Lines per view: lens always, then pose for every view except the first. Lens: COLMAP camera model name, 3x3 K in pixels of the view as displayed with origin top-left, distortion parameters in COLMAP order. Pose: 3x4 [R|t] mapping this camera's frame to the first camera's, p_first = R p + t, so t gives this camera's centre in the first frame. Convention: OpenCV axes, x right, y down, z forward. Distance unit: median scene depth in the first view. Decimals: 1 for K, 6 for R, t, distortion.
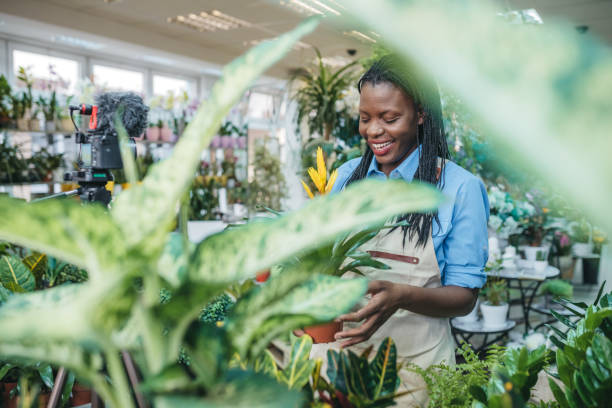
lens RADIAL K [[579.6, 0, 298.5], [0, 579.6, 211.2], [0, 0, 1]] dist [-0.032742, 0.000000]
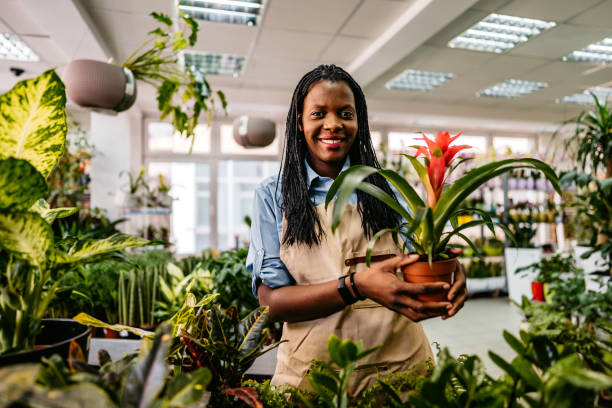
lens RADIAL K [[406.9, 0, 302.8], [0, 406.9, 200.5], [0, 0, 1]] dist [-0.030970, 0.038628]
pose [[0.706341, -0.027143, -0.707351, 0.145016], [-0.046979, 0.995264, -0.085102, 0.011489], [0.706311, 0.093342, 0.701721, 0.077312]]
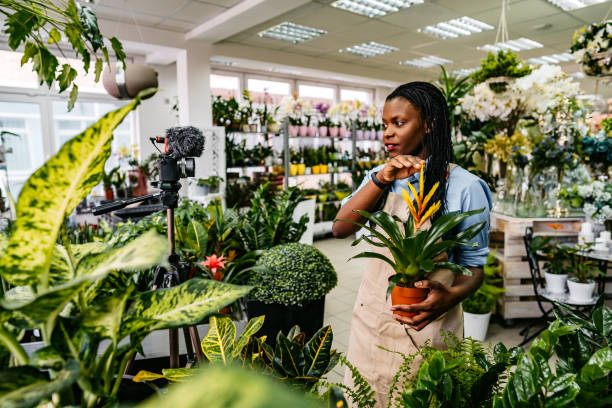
lens RADIAL K [[406.9, 0, 302.8], [0, 406.9, 200.5], [0, 0, 1]] dist [-0.030970, 0.038628]
pose [[0.927318, 0.043439, -0.371745, 0.073889], [-0.025658, 0.998284, 0.052646, -0.017134], [0.373394, -0.039282, 0.926841, 0.032637]]
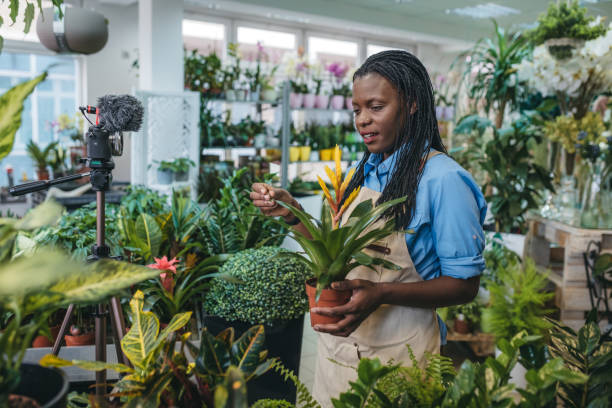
lens RADIAL K [[579.6, 0, 300.2], [0, 579.6, 204.8], [0, 0, 1]] dist [-0.032742, 0.000000]
pose [[0.912591, 0.082292, -0.400507, 0.115132], [-0.061638, 0.996031, 0.064208, -0.015807], [0.404202, -0.033909, 0.914041, 0.004758]]
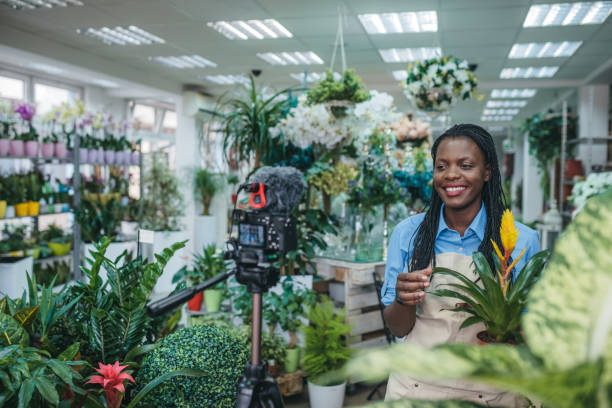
lens RADIAL K [[579.6, 0, 306.5], [0, 579.6, 204.2], [0, 0, 1]] dist [-0.032742, 0.000000]
pose [[0.965735, 0.001891, 0.259523, -0.108211], [0.005286, 0.999623, -0.026956, -0.023604], [-0.259476, 0.027404, 0.965361, 0.010337]]
